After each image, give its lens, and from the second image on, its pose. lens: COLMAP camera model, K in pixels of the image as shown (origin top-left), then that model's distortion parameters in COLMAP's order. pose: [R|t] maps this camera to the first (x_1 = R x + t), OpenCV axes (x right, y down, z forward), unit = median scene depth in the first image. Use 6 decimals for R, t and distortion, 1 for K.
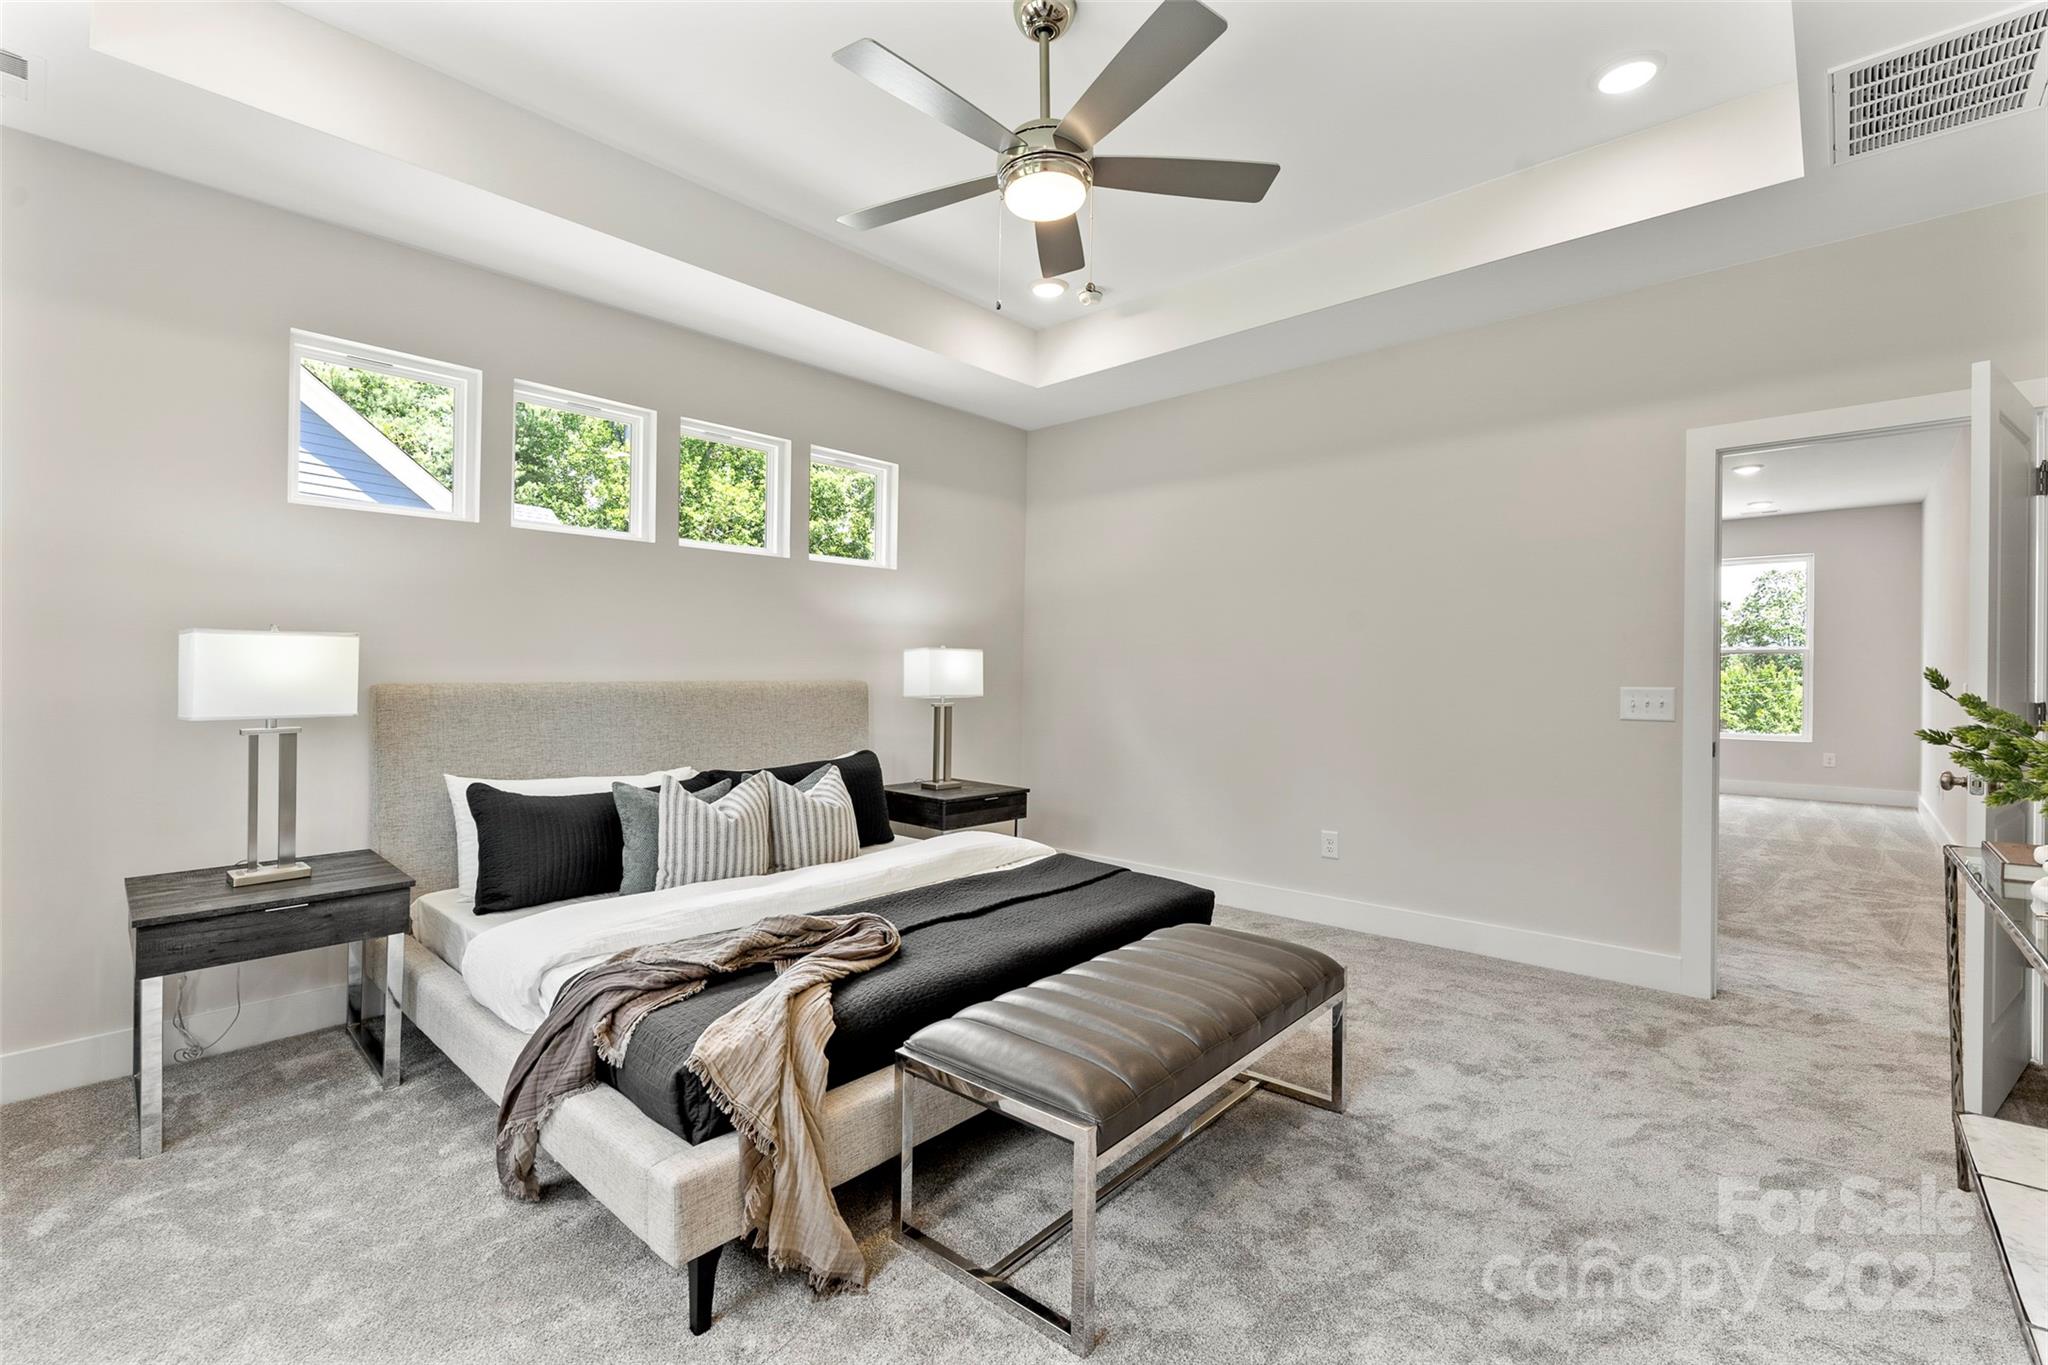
lens RADIAL K [[892.1, 0, 1025.2], [0, 892.1, 676.7], [0, 0, 1]] dist [0.002826, 0.000136]
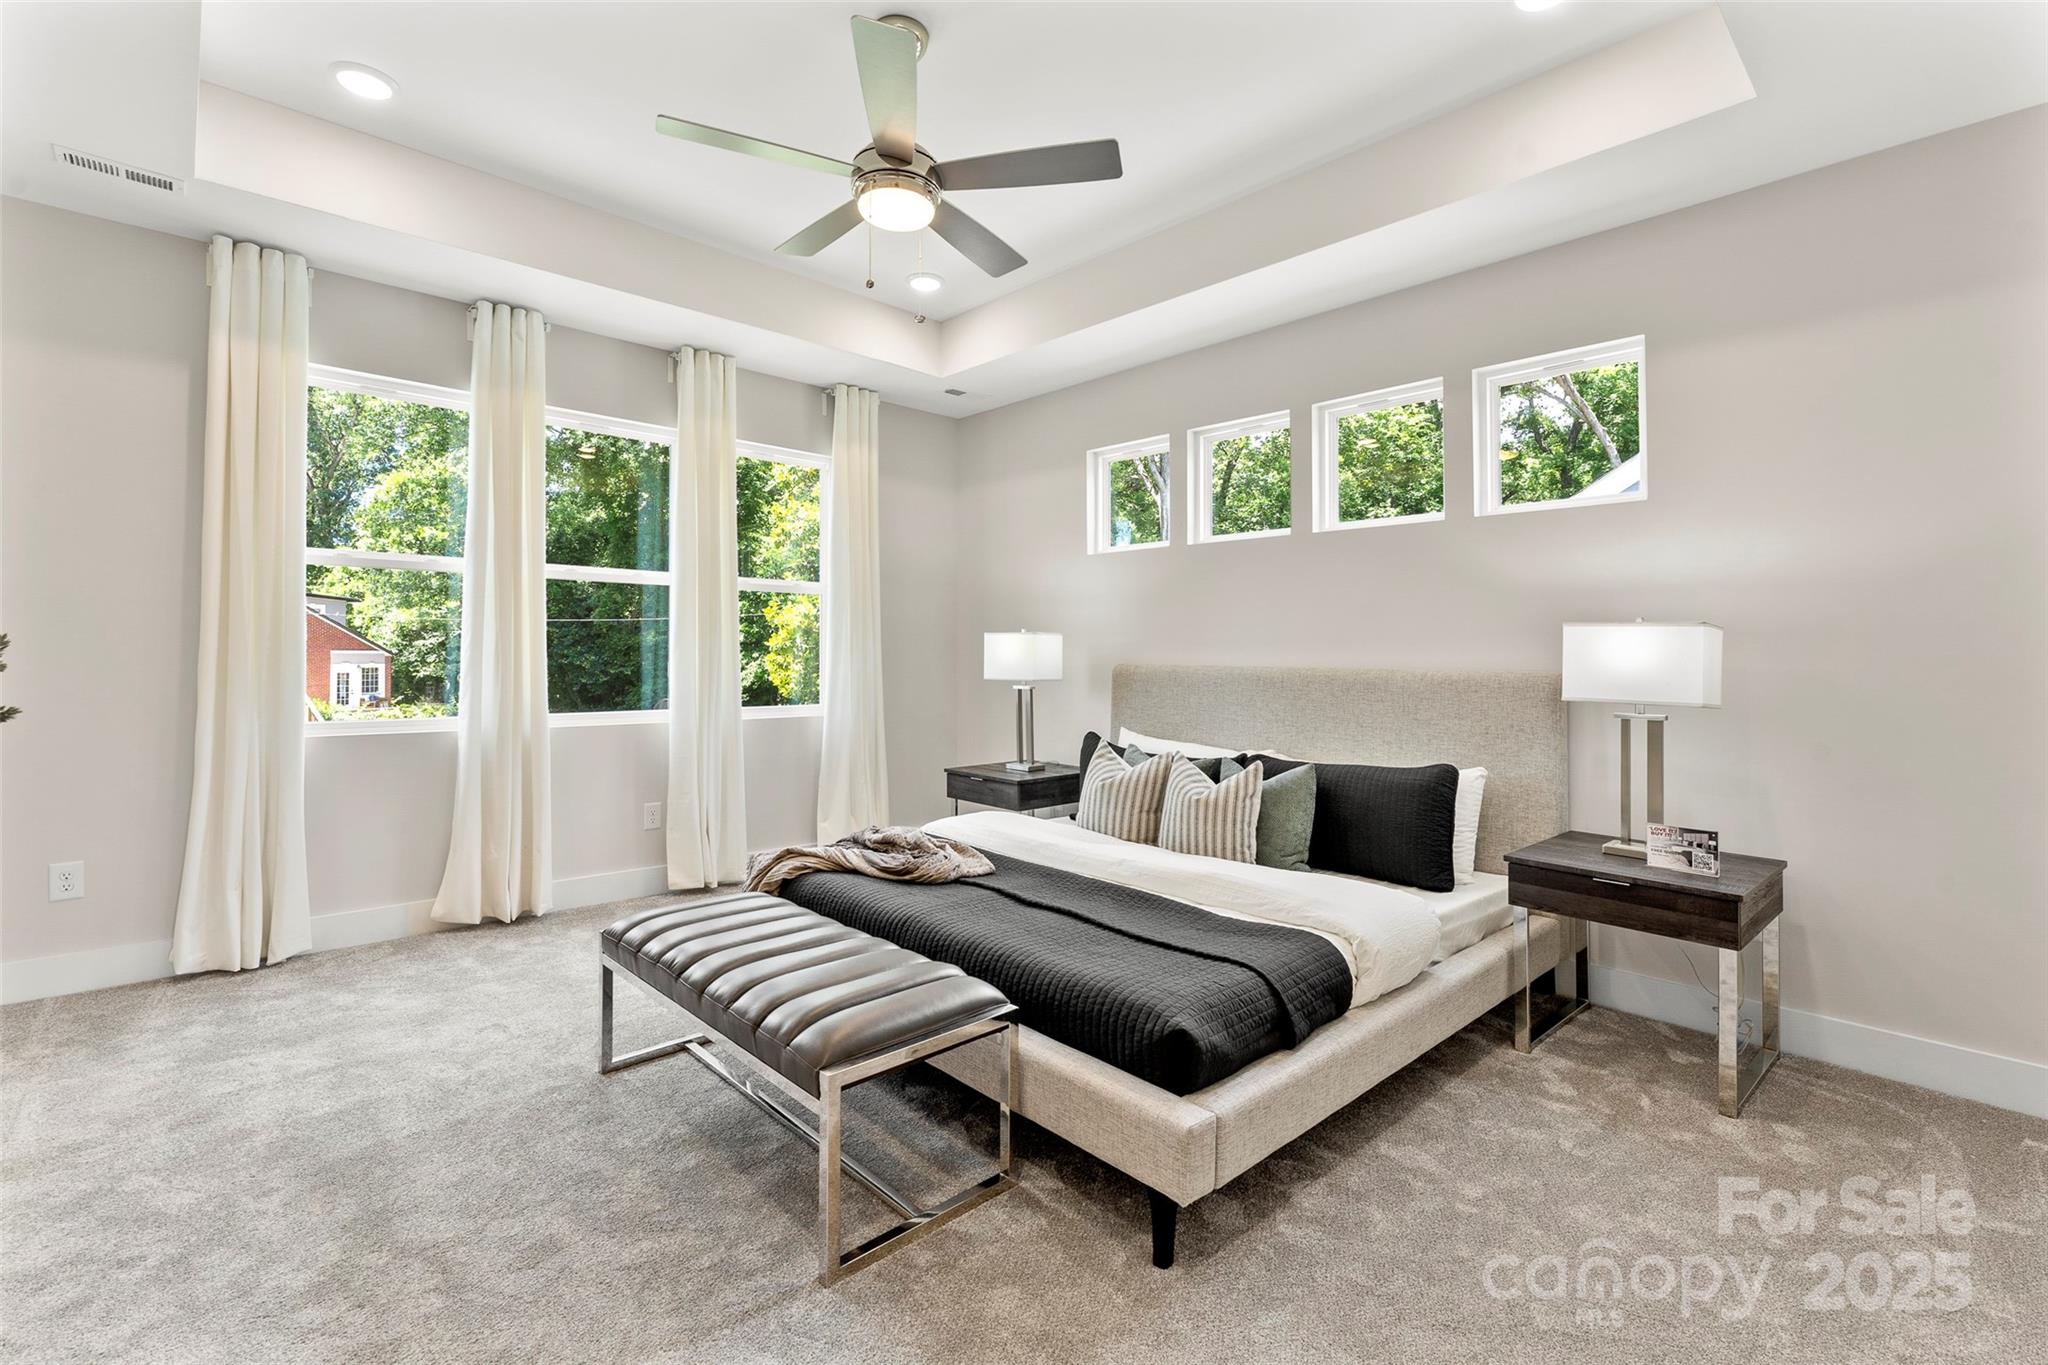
lens RADIAL K [[908.5, 0, 1026.7], [0, 908.5, 632.0], [0, 0, 1]] dist [0.000160, -0.000327]
pose [[-0.084707, -0.024047, -0.996116, 0.792277], [-0.019088, 0.999564, -0.022507, -0.007999], [0.996223, 0.017107, -0.085129, 0.920384]]
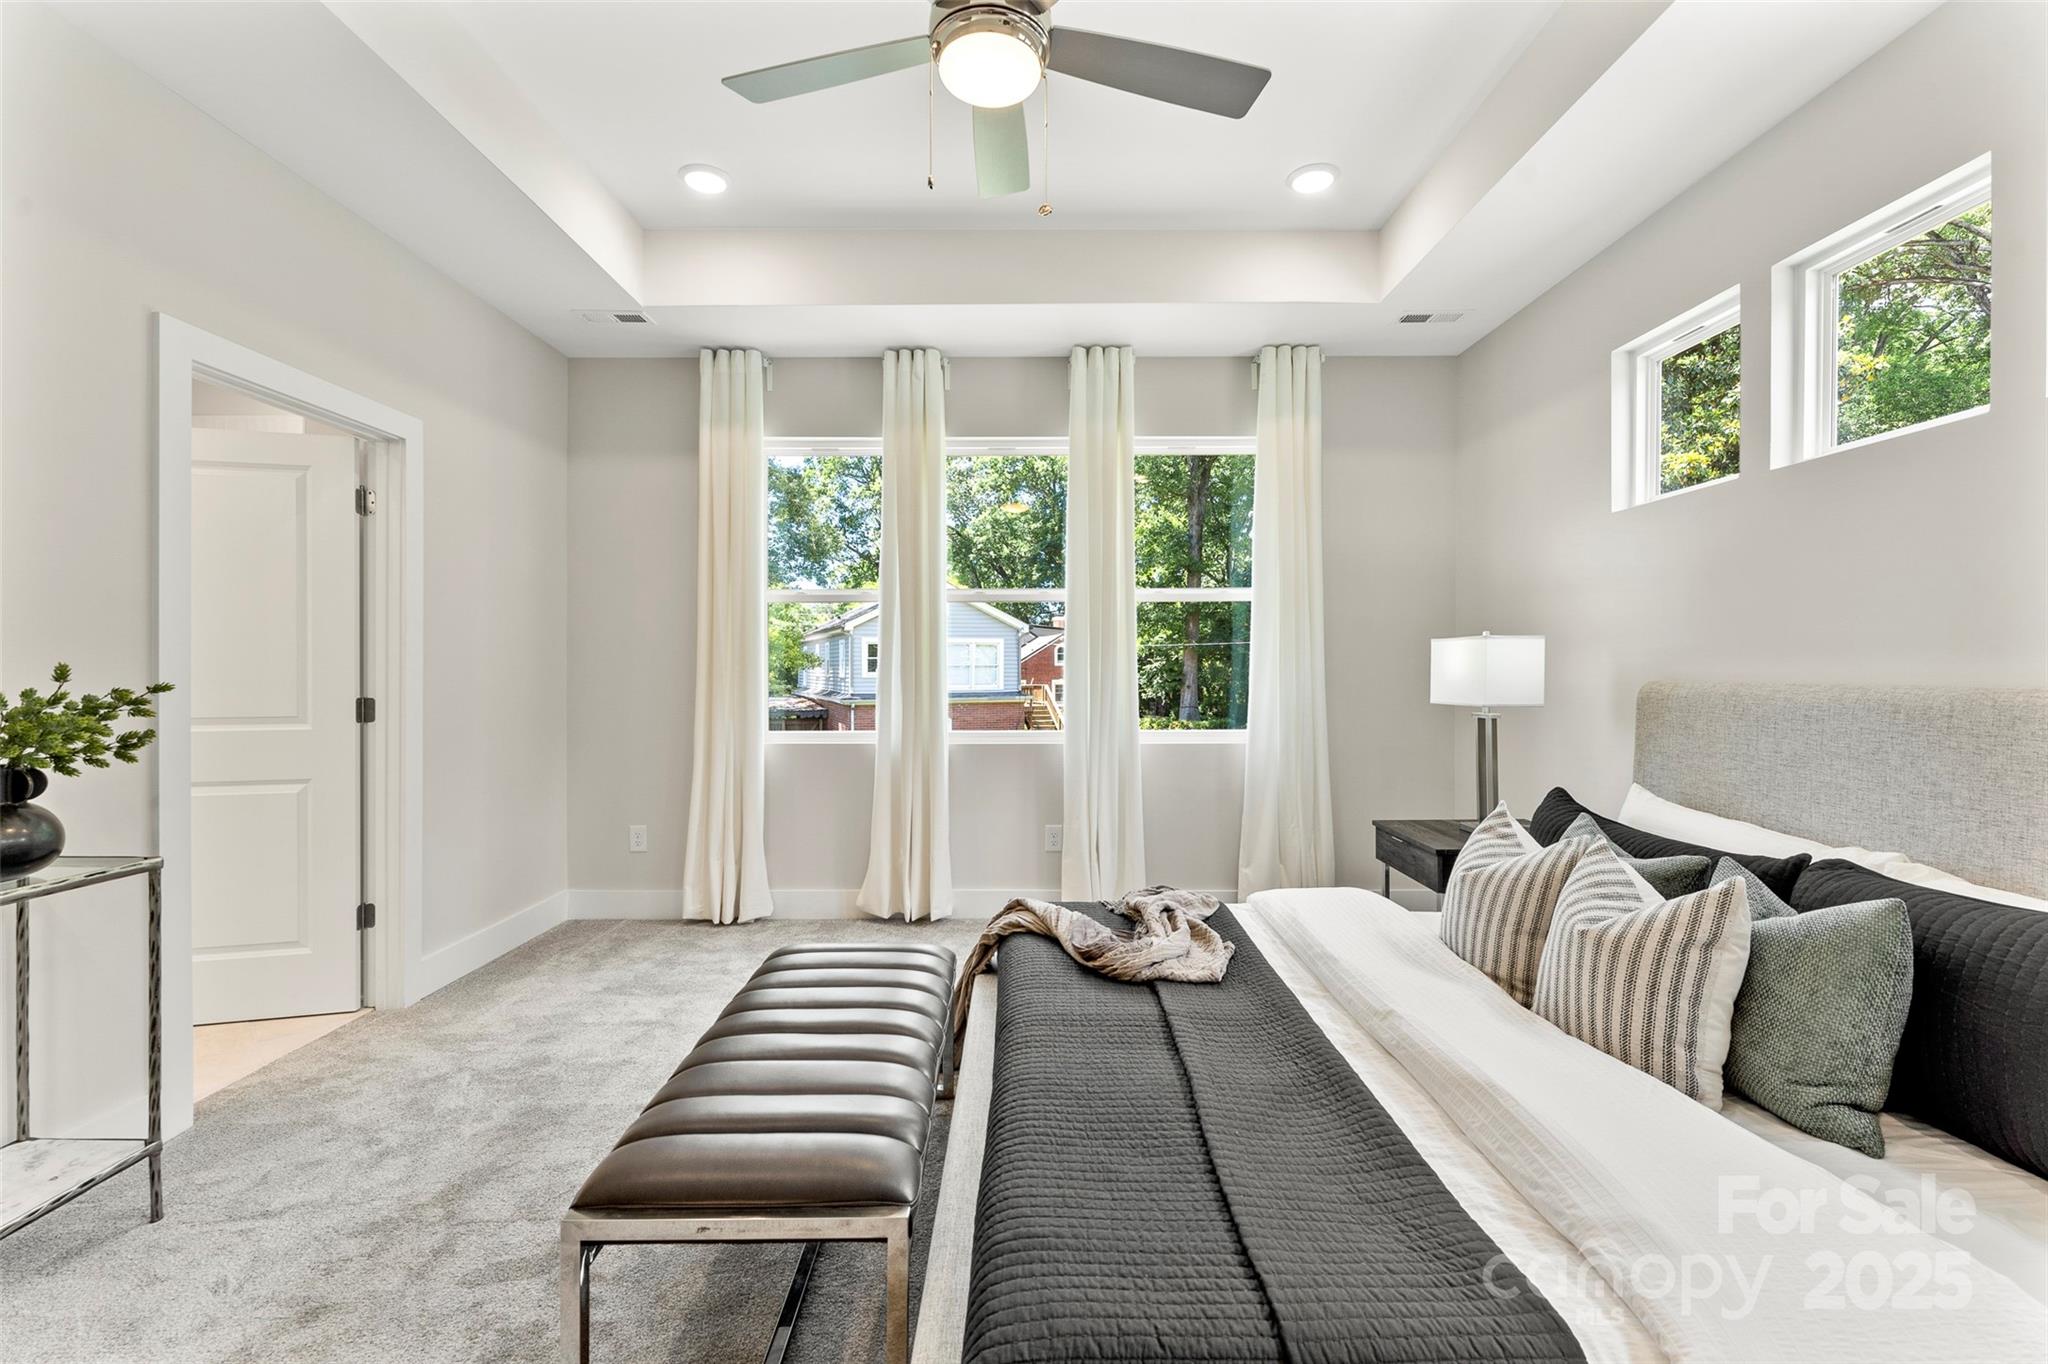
lens RADIAL K [[892.1, 0, 1025.2], [0, 892.1, 676.2], [0, 0, 1]] dist [0.002826, 0.000136]
pose [[-0.745170, 0.006588, -0.666842, 0.378288], [-0.002816, 0.999911, 0.013025, -0.006971], [0.666868, 0.011583, -0.745086, 1.195260]]
